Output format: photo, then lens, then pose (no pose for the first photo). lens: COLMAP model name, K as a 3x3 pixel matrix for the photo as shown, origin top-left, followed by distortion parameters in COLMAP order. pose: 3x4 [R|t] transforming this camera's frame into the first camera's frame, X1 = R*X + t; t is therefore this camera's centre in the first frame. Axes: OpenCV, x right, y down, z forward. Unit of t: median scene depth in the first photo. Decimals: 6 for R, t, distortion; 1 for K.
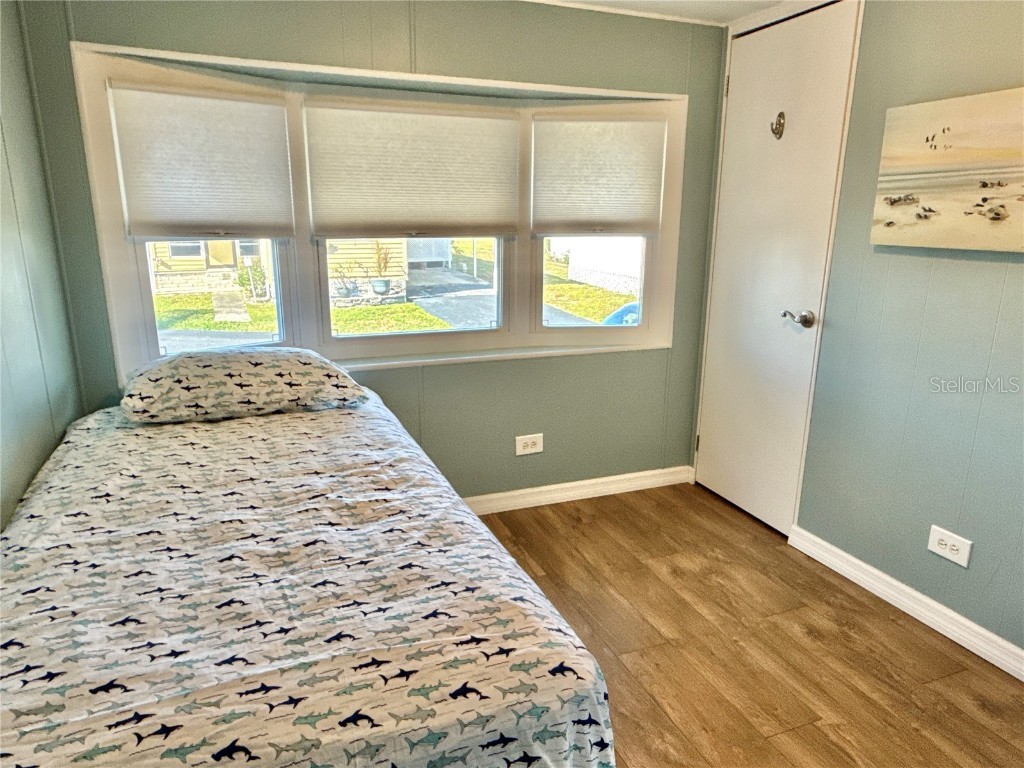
lens RADIAL K [[672.5, 0, 512.0], [0, 672.5, 384.0], [0, 0, 1]] dist [0.003024, -0.000318]
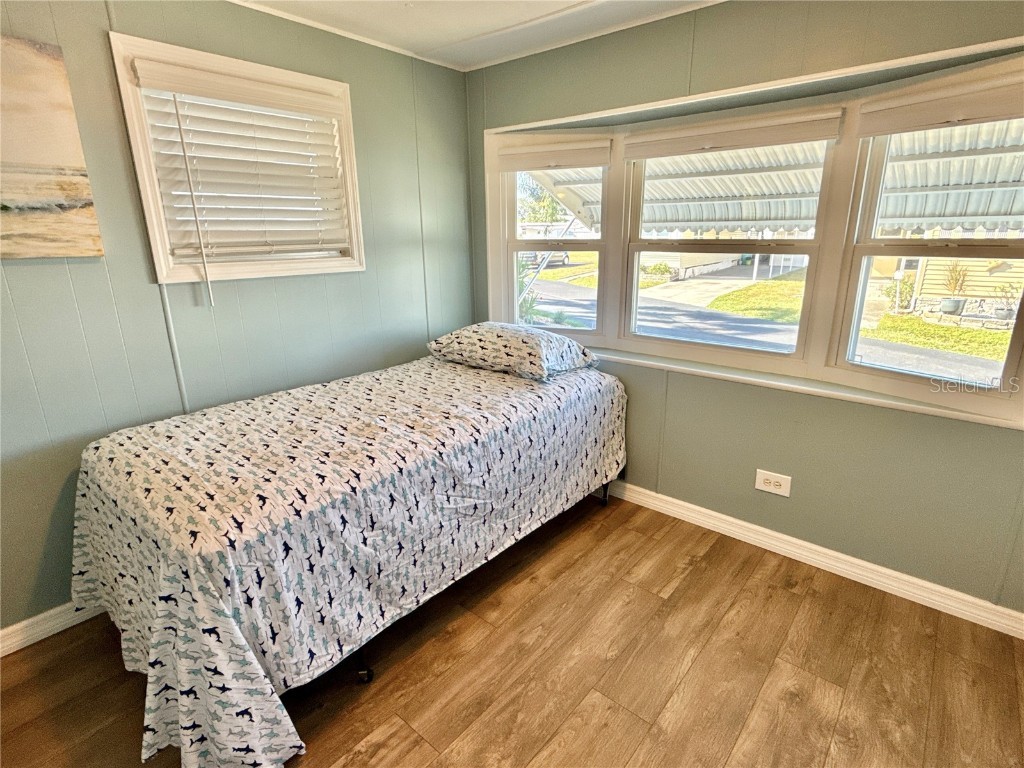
lens RADIAL K [[526.0, 0, 512.0], [0, 526.0, 384.0], [0, 0, 1]] dist [-0.001522, 0.000013]
pose [[0.463886, 0.233279, -0.854629, 0.825797], [-0.204455, 0.966855, 0.152935, -0.143280], [0.861979, 0.103789, 0.496205, 0.610735]]
